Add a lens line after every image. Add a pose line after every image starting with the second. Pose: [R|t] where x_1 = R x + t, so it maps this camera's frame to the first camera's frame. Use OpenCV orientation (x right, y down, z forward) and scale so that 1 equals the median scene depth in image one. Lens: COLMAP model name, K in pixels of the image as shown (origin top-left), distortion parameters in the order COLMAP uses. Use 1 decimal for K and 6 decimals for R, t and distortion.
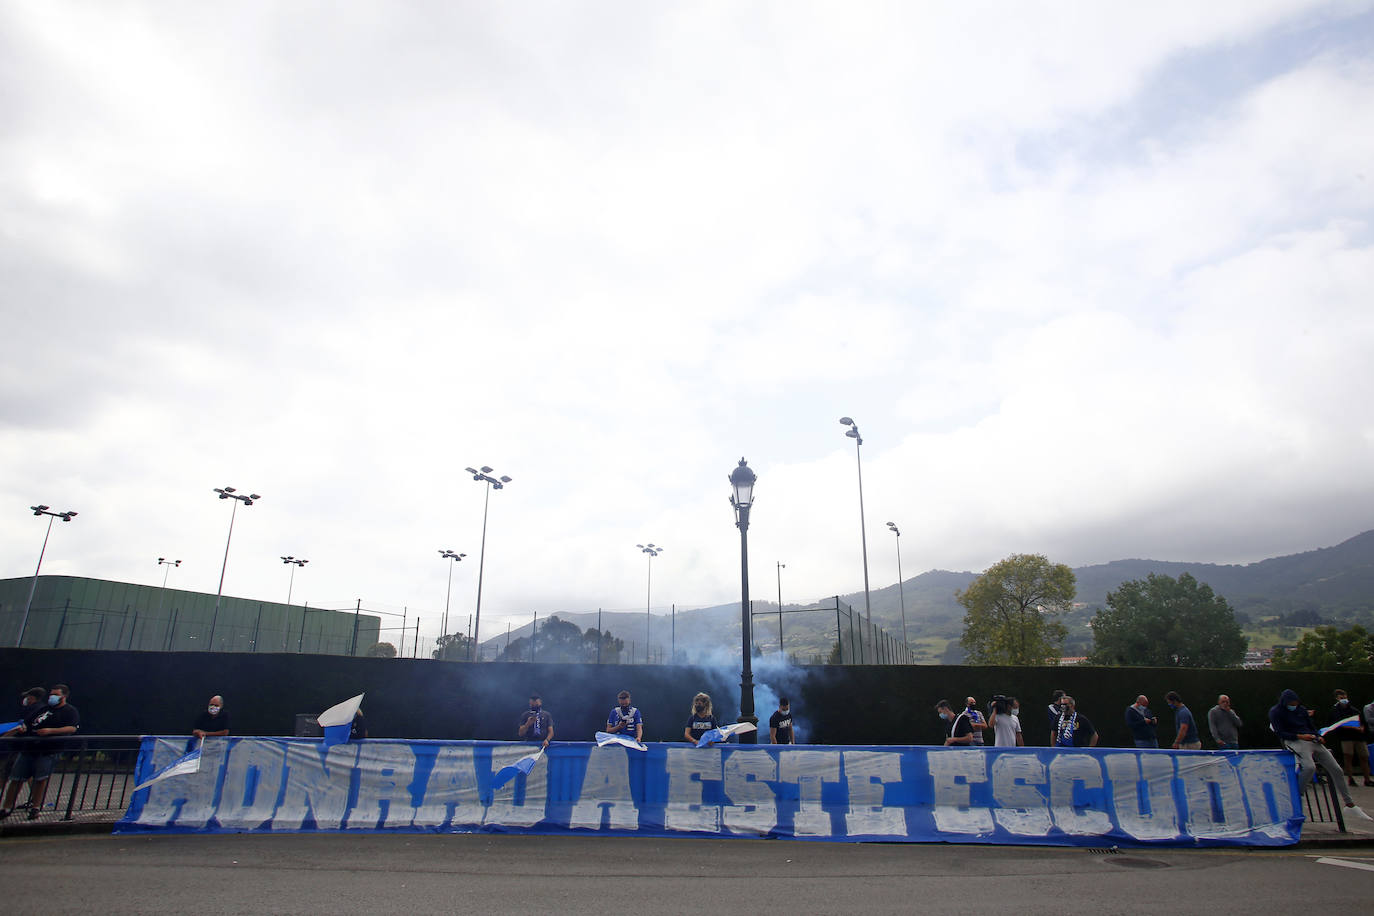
lens RADIAL K [[727.9, 0, 687.7], [0, 727.9, 457.5], [0, 0, 1]] dist [-0.072683, 0.039017]
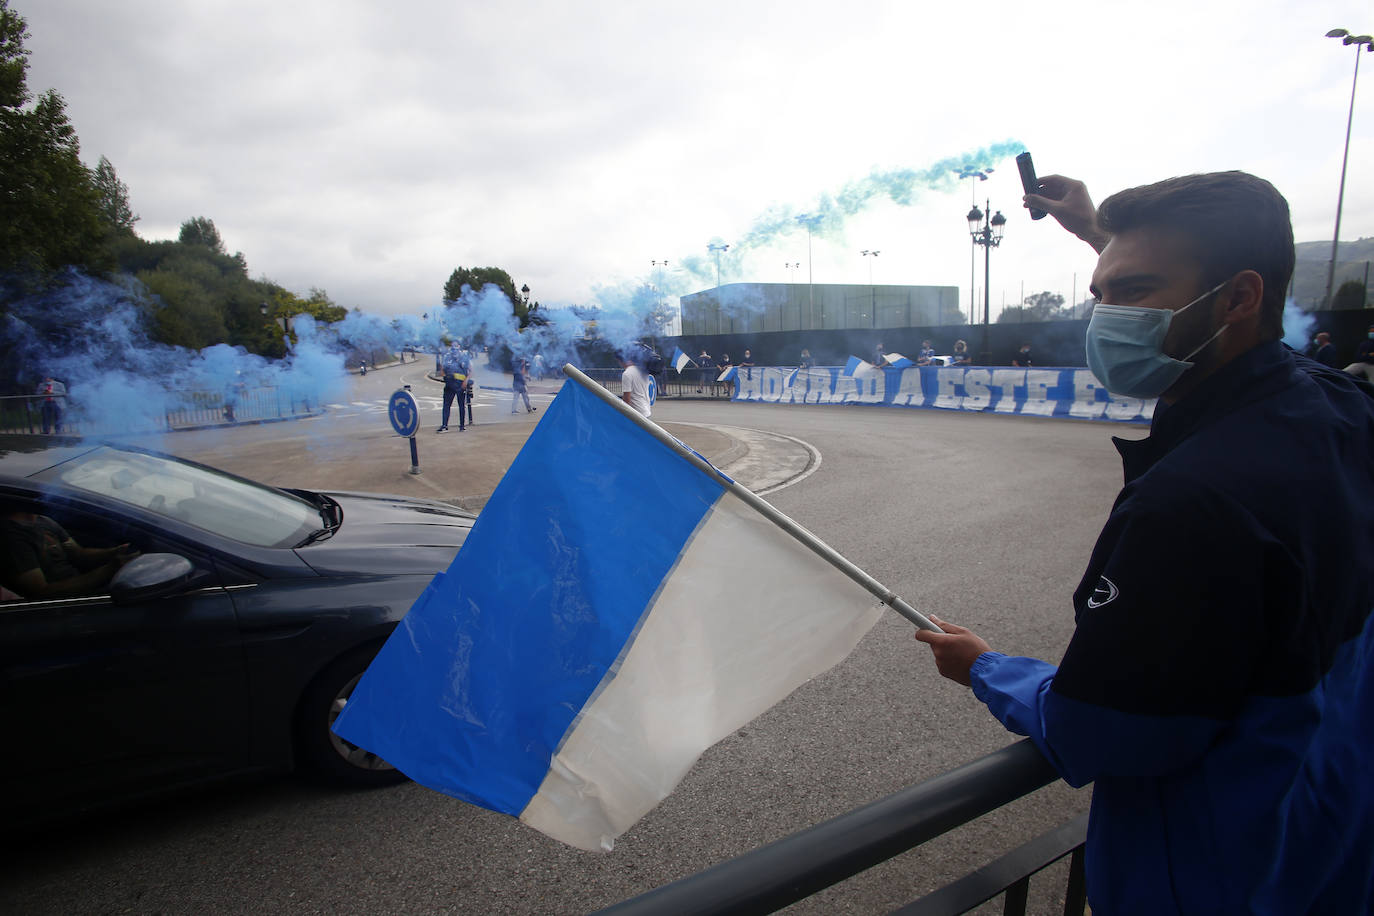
lens RADIAL K [[727.9, 0, 674.1], [0, 727.9, 455.0], [0, 0, 1]] dist [-0.072683, 0.039017]
pose [[0.664332, 0.077914, -0.743366, 1.007455], [0.263376, 0.906360, 0.330371, -0.229379], [0.699497, -0.415261, 0.581603, -0.769003]]
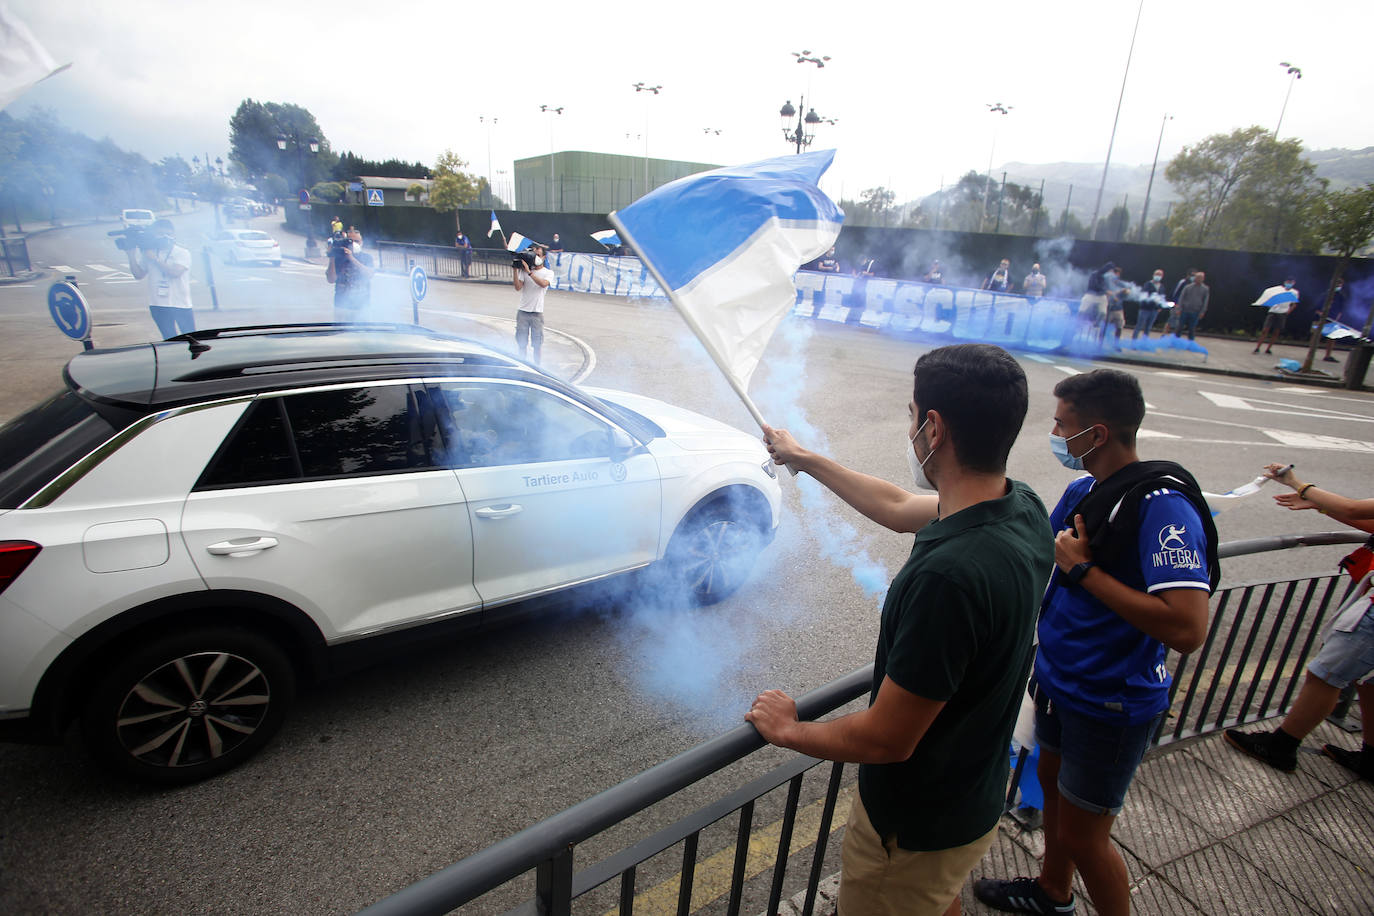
lens RADIAL K [[727.9, 0, 696.9], [0, 727.9, 468.1], [0, 0, 1]] dist [-0.072683, 0.039017]
pose [[0.820824, 0.210057, -0.531153, 1.062200], [0.137986, 0.829452, 0.541266, -0.236837], [0.554263, -0.517576, 0.651850, -0.661642]]
